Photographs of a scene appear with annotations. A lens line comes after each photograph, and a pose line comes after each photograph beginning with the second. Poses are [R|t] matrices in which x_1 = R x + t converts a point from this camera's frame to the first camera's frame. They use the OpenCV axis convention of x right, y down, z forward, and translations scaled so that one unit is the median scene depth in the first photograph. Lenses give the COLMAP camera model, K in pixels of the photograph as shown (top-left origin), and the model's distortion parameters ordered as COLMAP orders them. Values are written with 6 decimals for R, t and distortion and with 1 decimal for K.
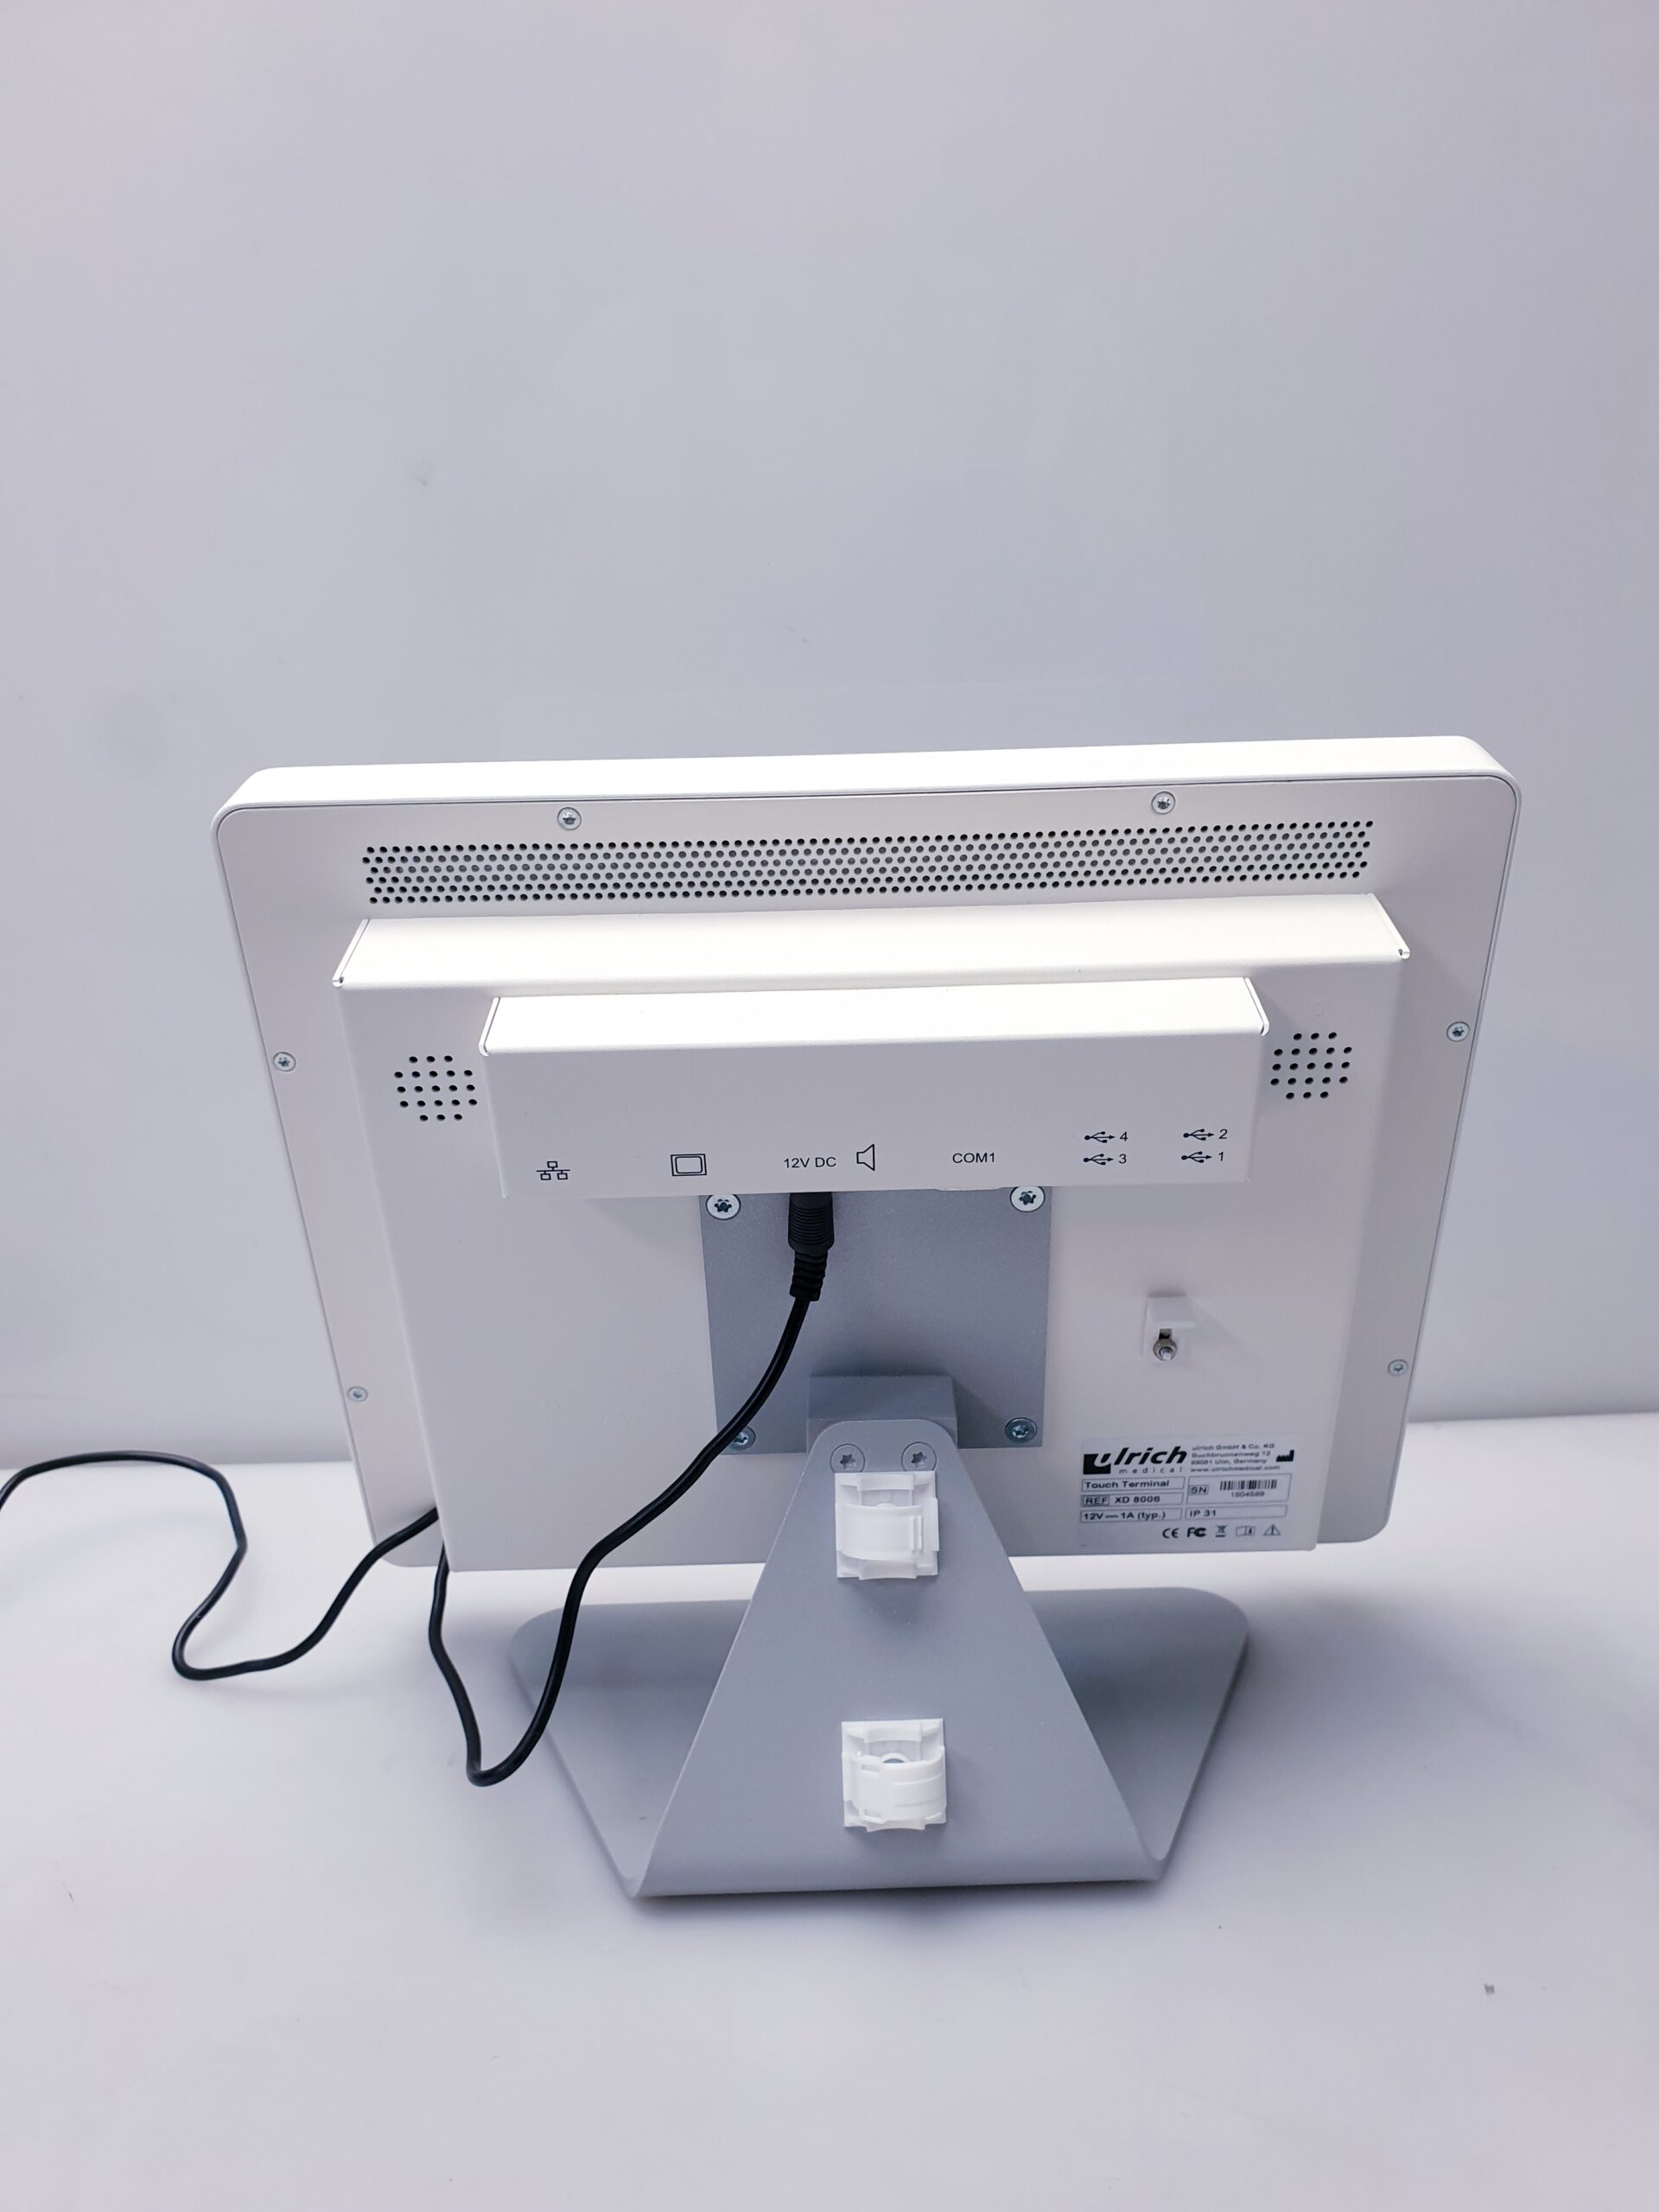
lens RADIAL K [[1854.3, 0, 832.0], [0, 1854.3, 1108.7], [0, 0, 1]] dist [0.008868, -0.012429]
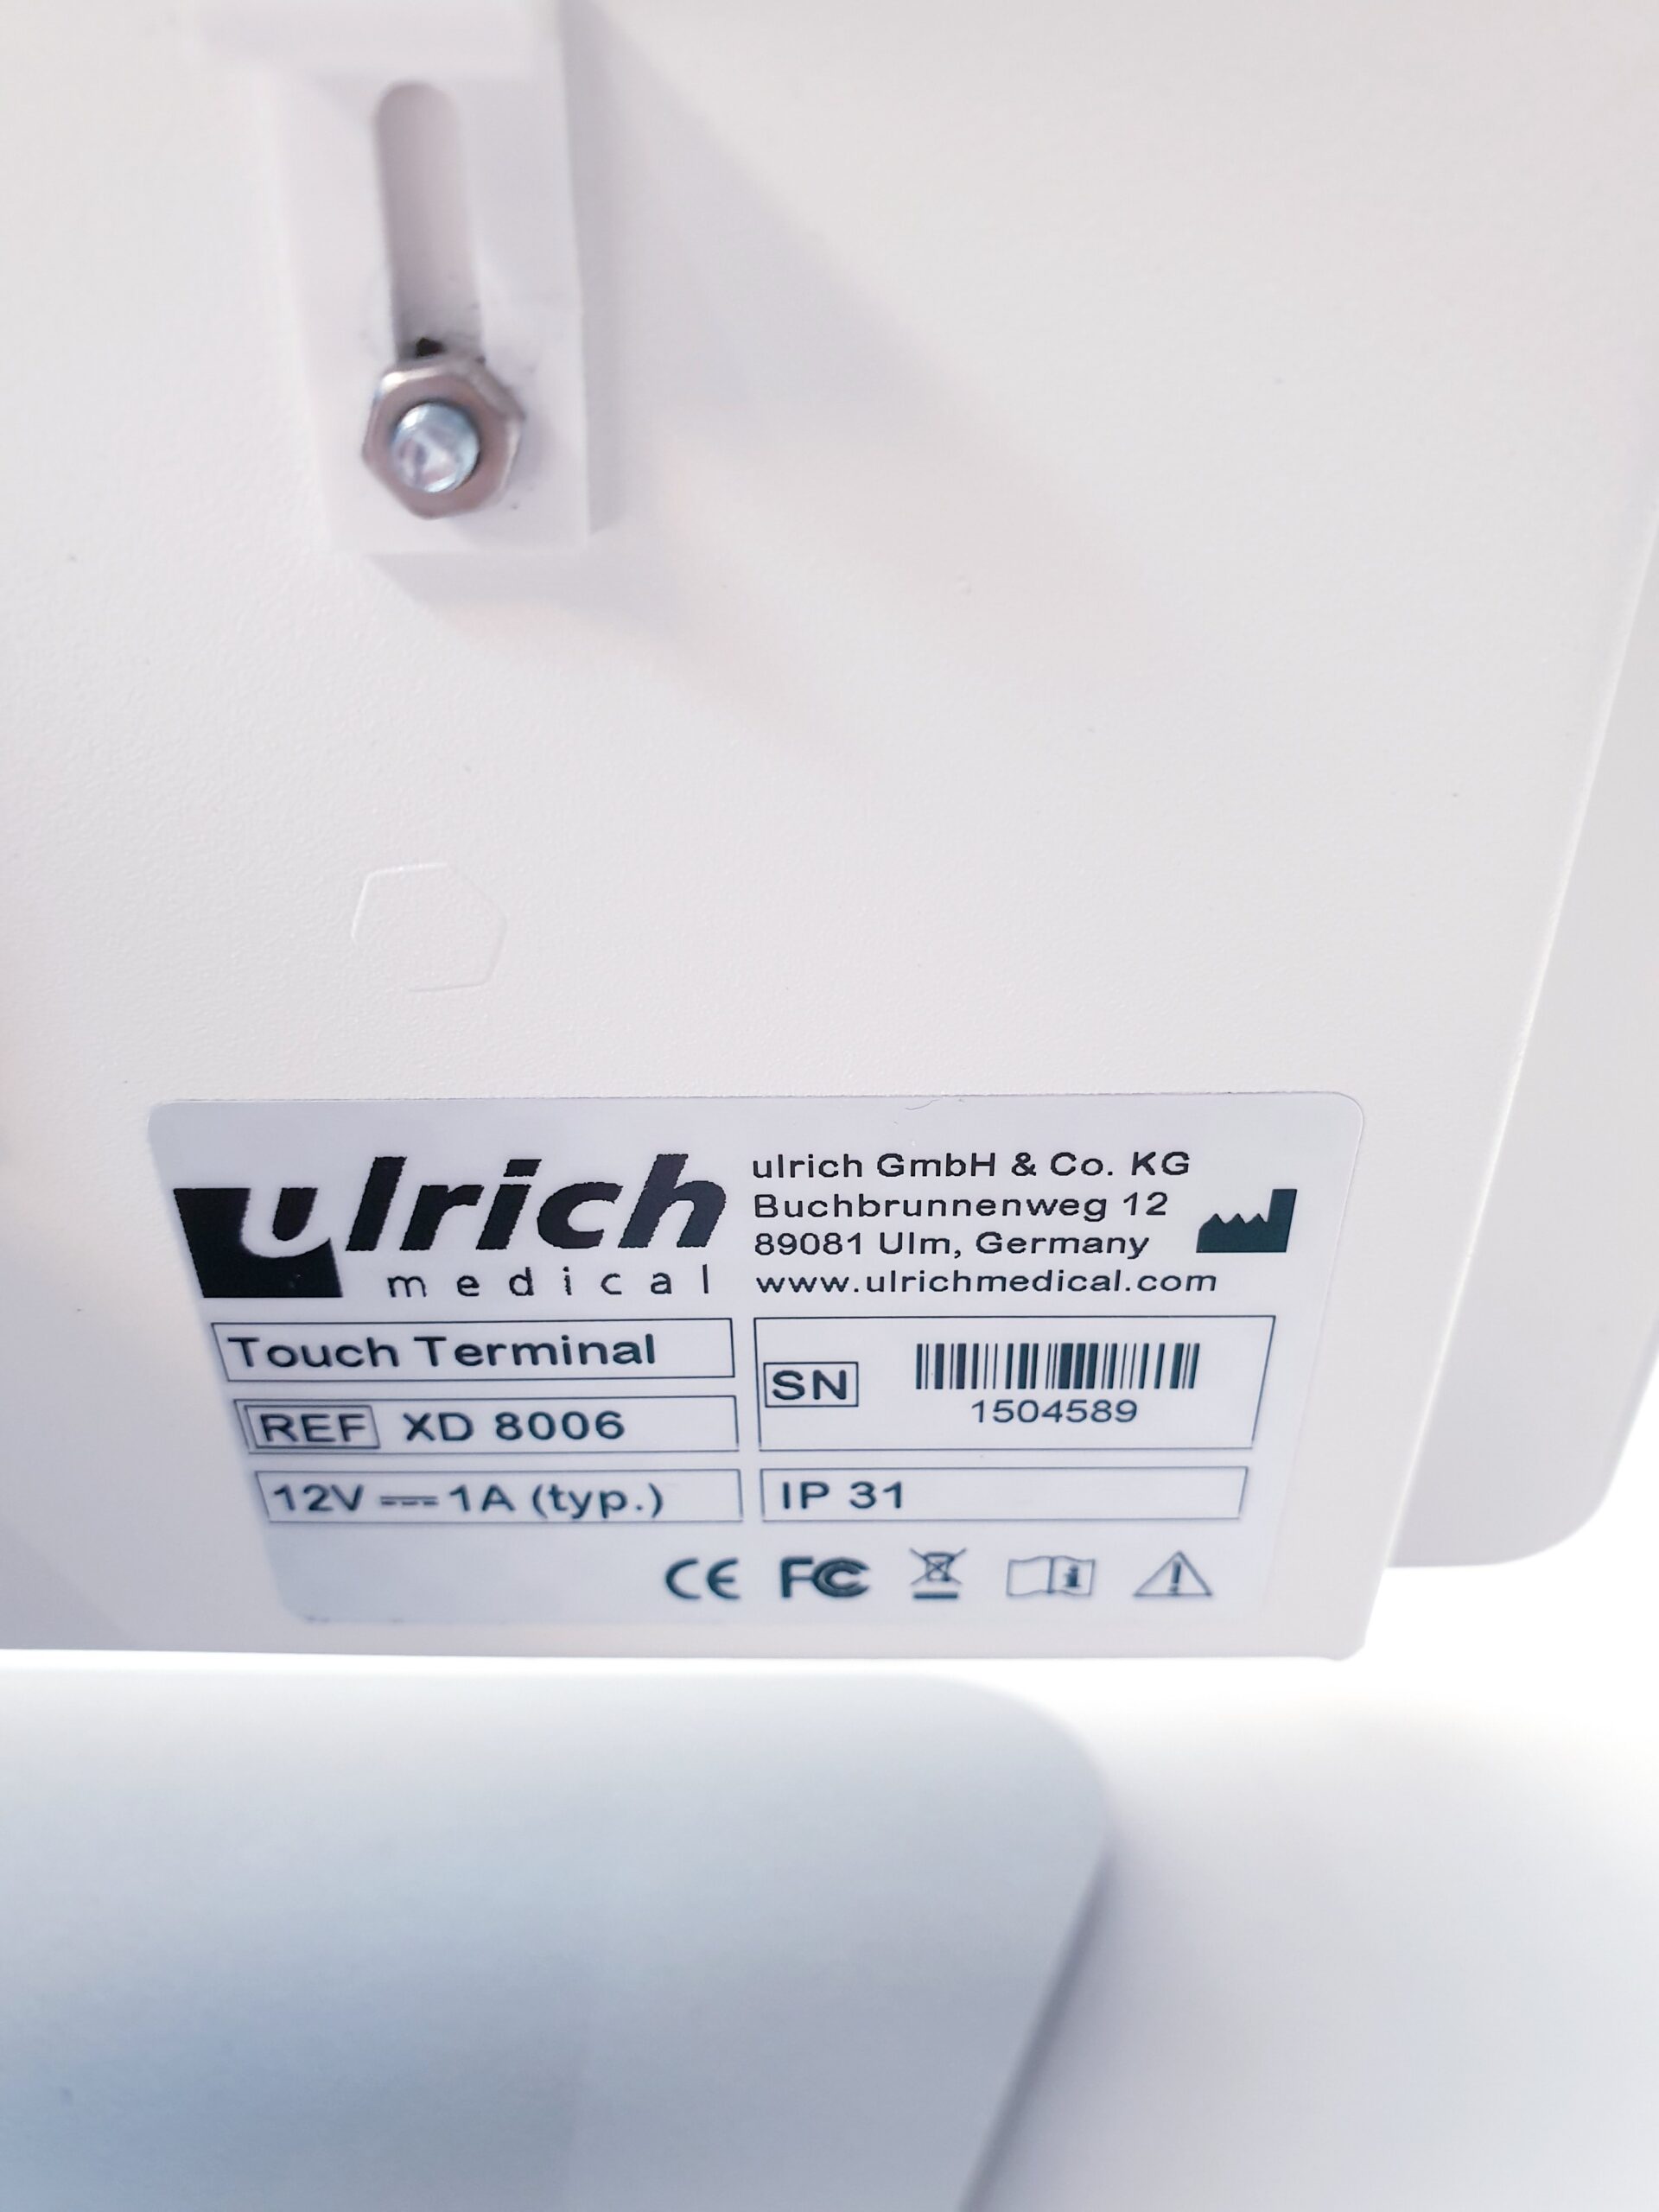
lens RADIAL K [[1854.3, 0, 830.4], [0, 1854.3, 1102.2], [0, 0, 1]] dist [0.008868, -0.012429]
pose [[0.999775, 0.020304, 0.006190, 0.198772], [-0.020701, 0.997124, 0.072904, 0.160985], [-0.004692, -0.073015, 0.997320, 0.805829]]
